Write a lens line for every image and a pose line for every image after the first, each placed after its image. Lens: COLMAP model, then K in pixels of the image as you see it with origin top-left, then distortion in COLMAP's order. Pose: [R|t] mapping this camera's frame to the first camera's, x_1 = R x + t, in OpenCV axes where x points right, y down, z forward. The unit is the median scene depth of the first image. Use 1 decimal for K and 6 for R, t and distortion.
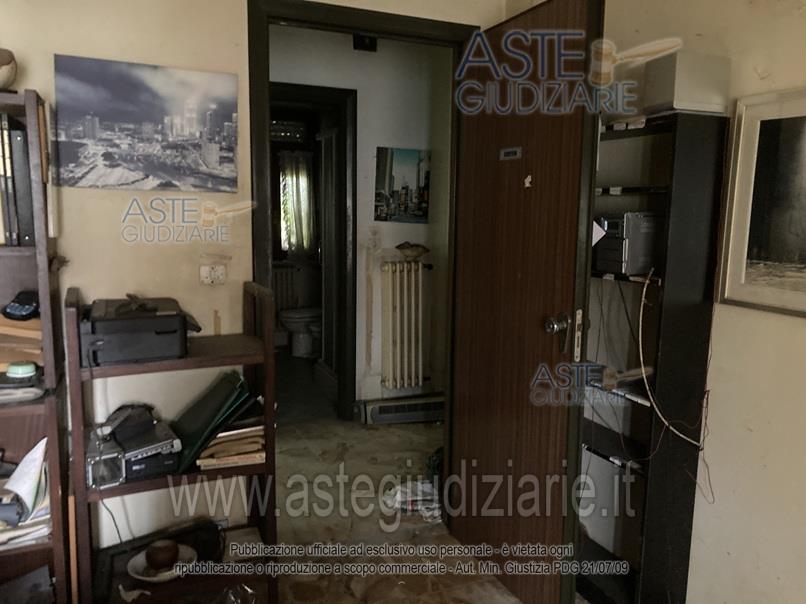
lens RADIAL K [[654.8, 0, 401.3], [0, 654.8, 304.3], [0, 0, 1]] dist [0.003672, -0.000596]
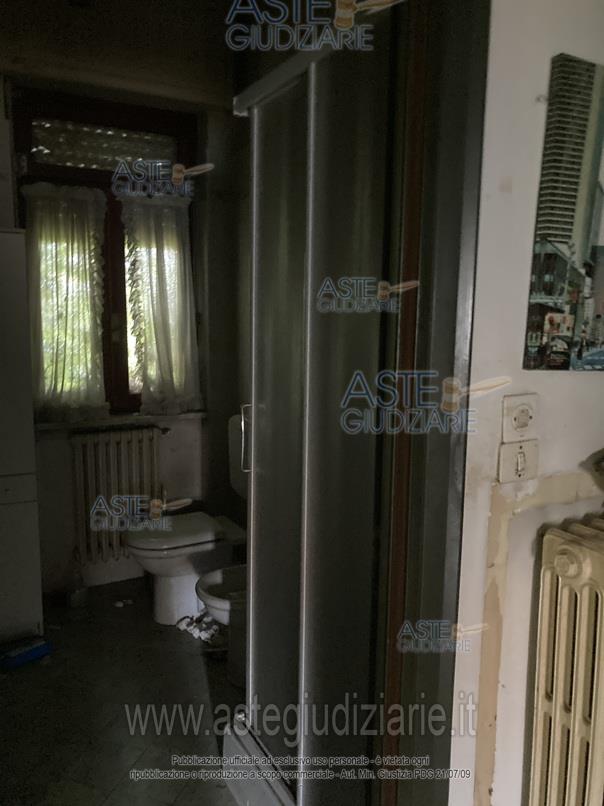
lens RADIAL K [[654.8, 0, 299.1], [0, 654.8, 400.9], [0, 0, 1]] dist [0.003672, -0.000596]
pose [[0.996727, -0.011454, 0.080029, -0.094143], [0.011560, 0.999933, -0.000858, -0.075547], [-0.080014, 0.001780, 0.996792, 0.494495]]
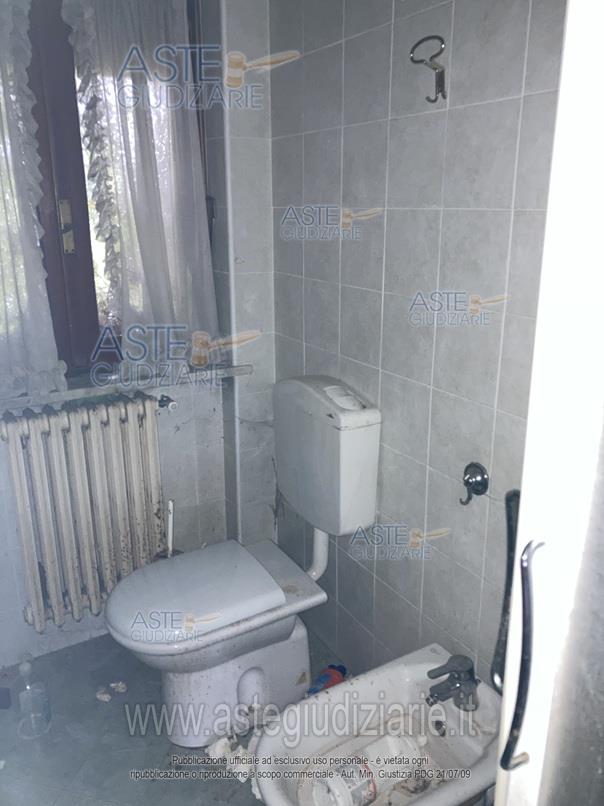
lens RADIAL K [[654.8, 0, 309.0], [0, 654.8, 398.2], [0, 0, 1]] dist [0.003672, -0.000596]
pose [[0.992262, -0.043933, 0.116126, -0.125805], [0.025283, 0.987204, 0.157447, -0.101903], [-0.121557, -0.153293, 0.980676, 0.701711]]
